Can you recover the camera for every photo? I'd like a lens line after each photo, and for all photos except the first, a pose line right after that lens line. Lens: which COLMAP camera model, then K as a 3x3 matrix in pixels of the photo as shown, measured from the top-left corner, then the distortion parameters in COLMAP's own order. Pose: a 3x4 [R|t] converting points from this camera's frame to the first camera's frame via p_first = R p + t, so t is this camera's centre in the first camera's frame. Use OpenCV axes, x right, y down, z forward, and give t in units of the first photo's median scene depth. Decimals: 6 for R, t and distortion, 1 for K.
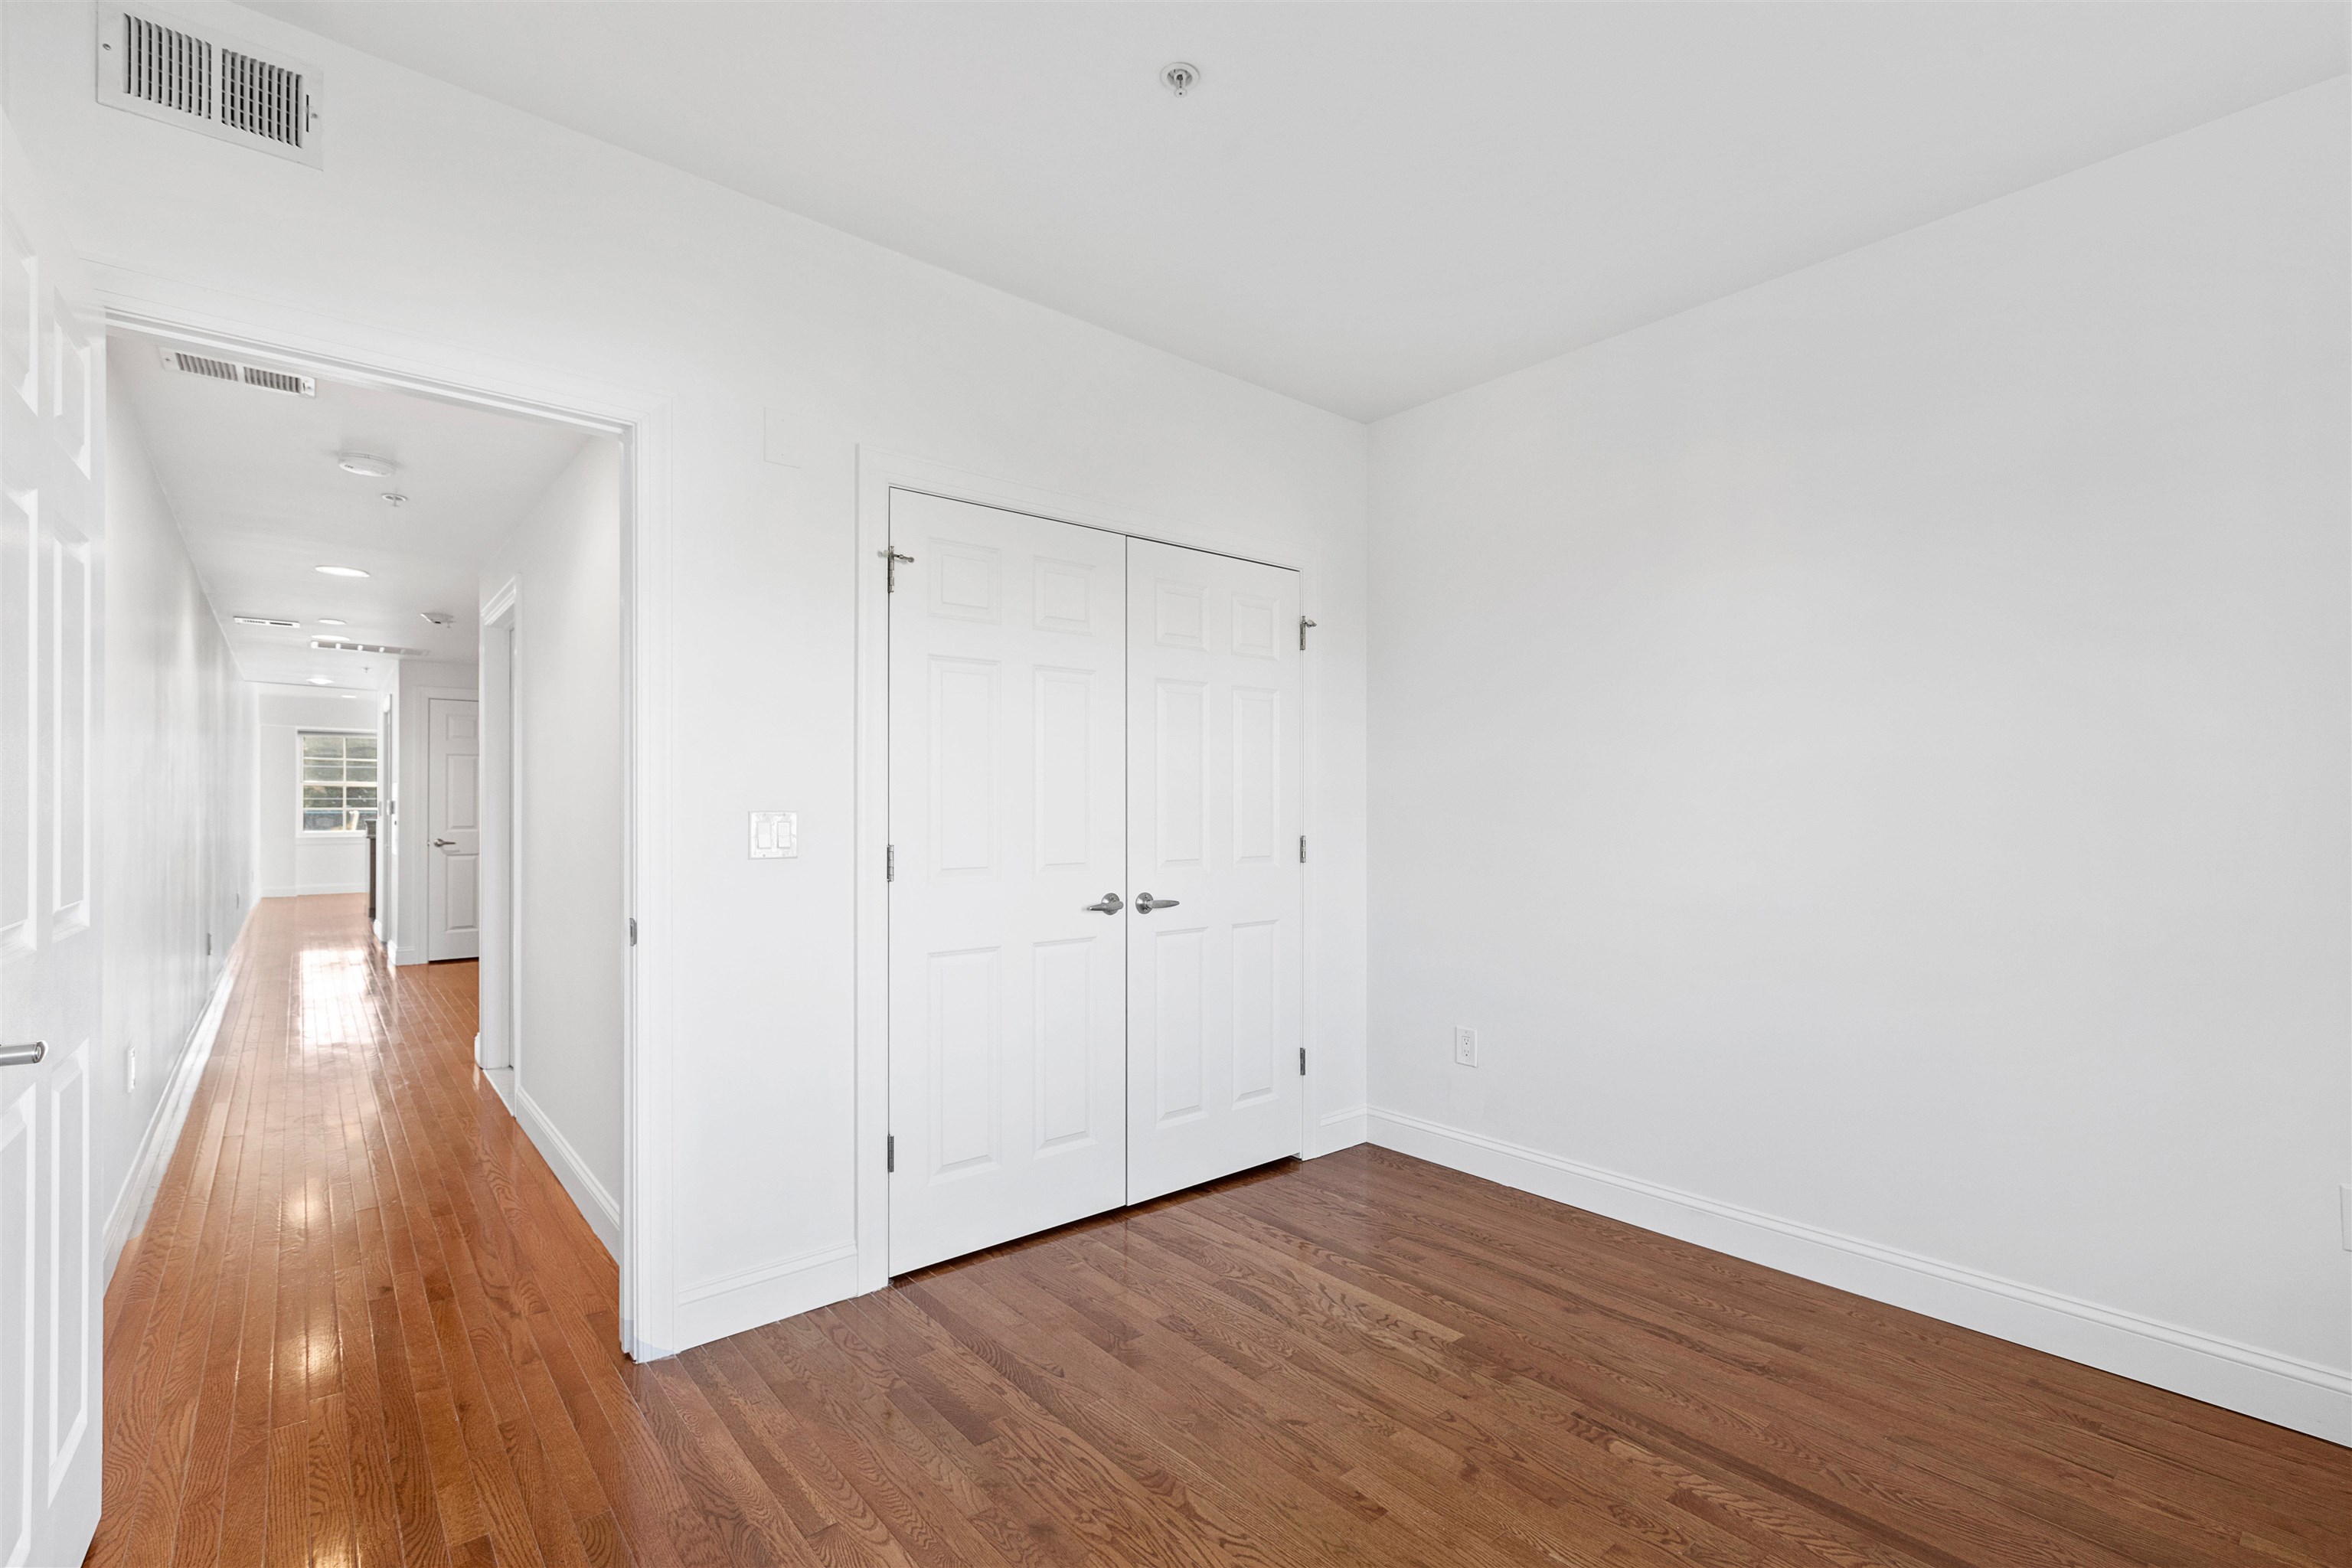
lens RADIAL K [[1050.2, 0, 1177.1], [0, 1050.2, 807.2], [0, 0, 1]] dist [-0.004009, 0.000109]
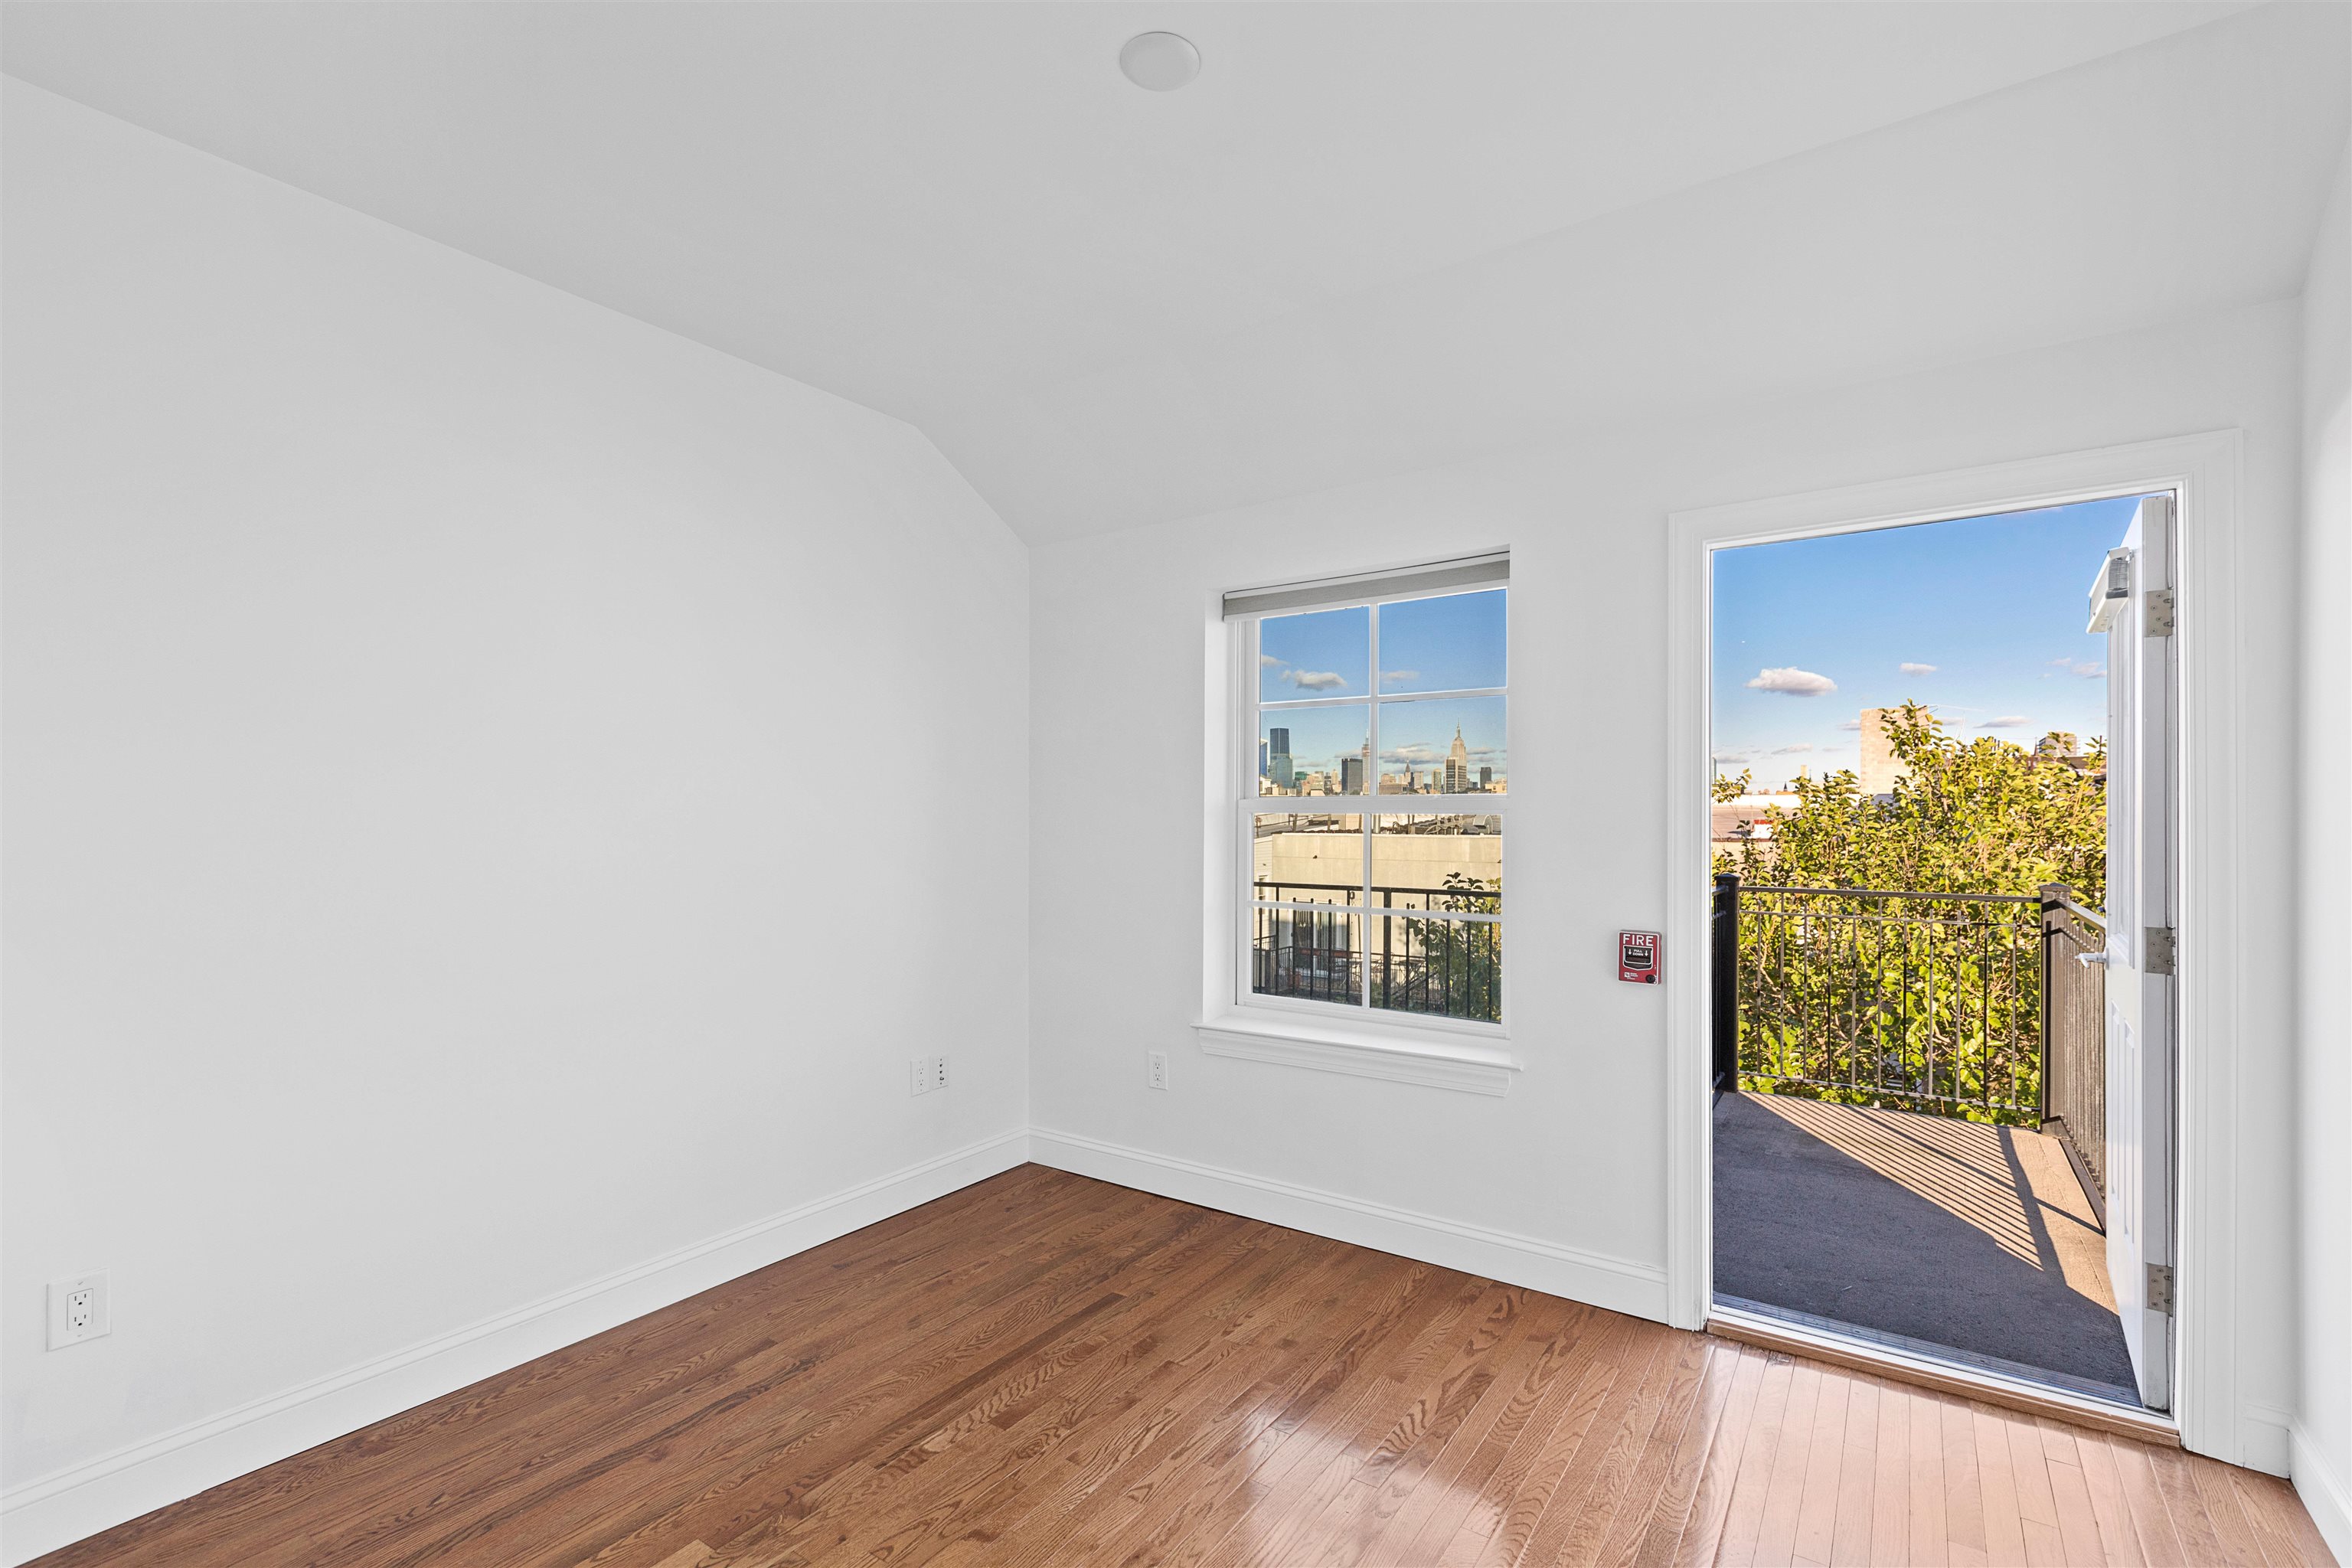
lens RADIAL K [[1050.2, 0, 1177.1], [0, 1050.2, 807.2], [0, 0, 1]] dist [-0.004009, 0.000109]
pose [[-0.263054, 0.005739, 0.964764, -0.622123], [0.001542, 0.999984, -0.005528, -0.045598], [-0.964780, 0.000033, -0.263058, 0.915116]]
